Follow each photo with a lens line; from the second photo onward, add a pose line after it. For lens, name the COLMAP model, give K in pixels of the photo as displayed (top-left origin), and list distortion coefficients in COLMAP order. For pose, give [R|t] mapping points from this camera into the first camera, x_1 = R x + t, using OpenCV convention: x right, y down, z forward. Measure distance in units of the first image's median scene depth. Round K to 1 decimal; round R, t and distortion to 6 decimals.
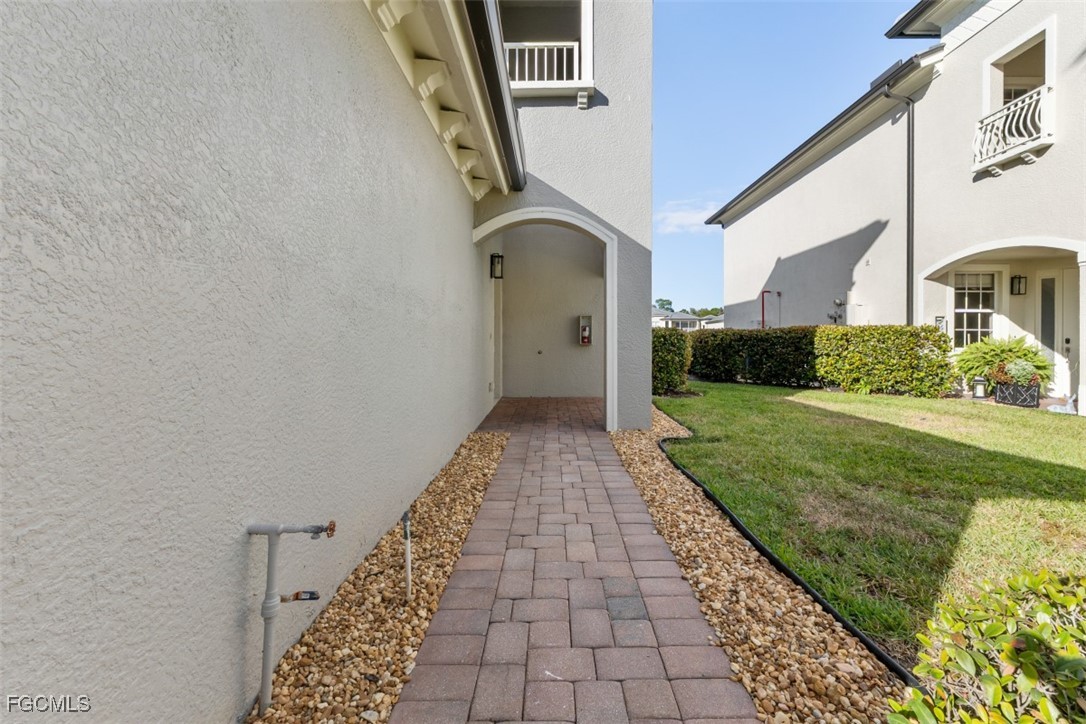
lens RADIAL K [[453.7, 0, 545.2], [0, 453.7, 343.1], [0, 0, 1]] dist [-0.000015, 0.000021]
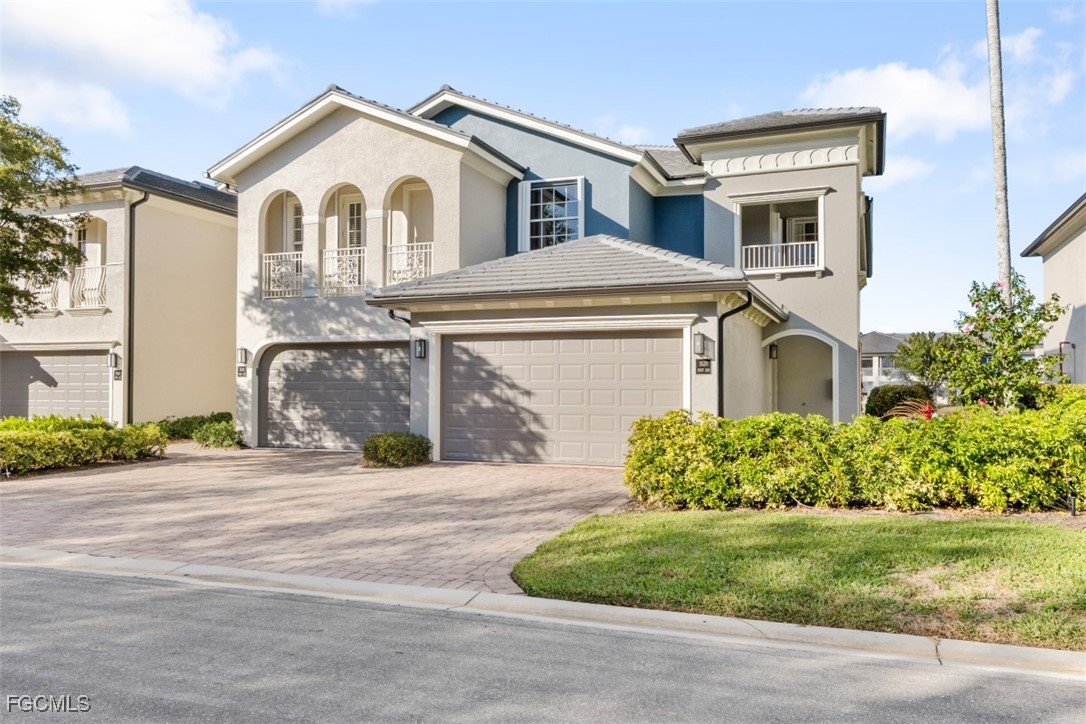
lens RADIAL K [[832.0, 0, 543.0], [0, 832.0, 362.0], [0, 0, 1]] dist [-0.002194, -0.000678]
pose [[0.933695, -0.010871, -0.357904, 0.241784], [-0.001018, 0.999454, -0.033015, -0.037526], [0.358068, 0.031191, 0.933174, -2.656976]]
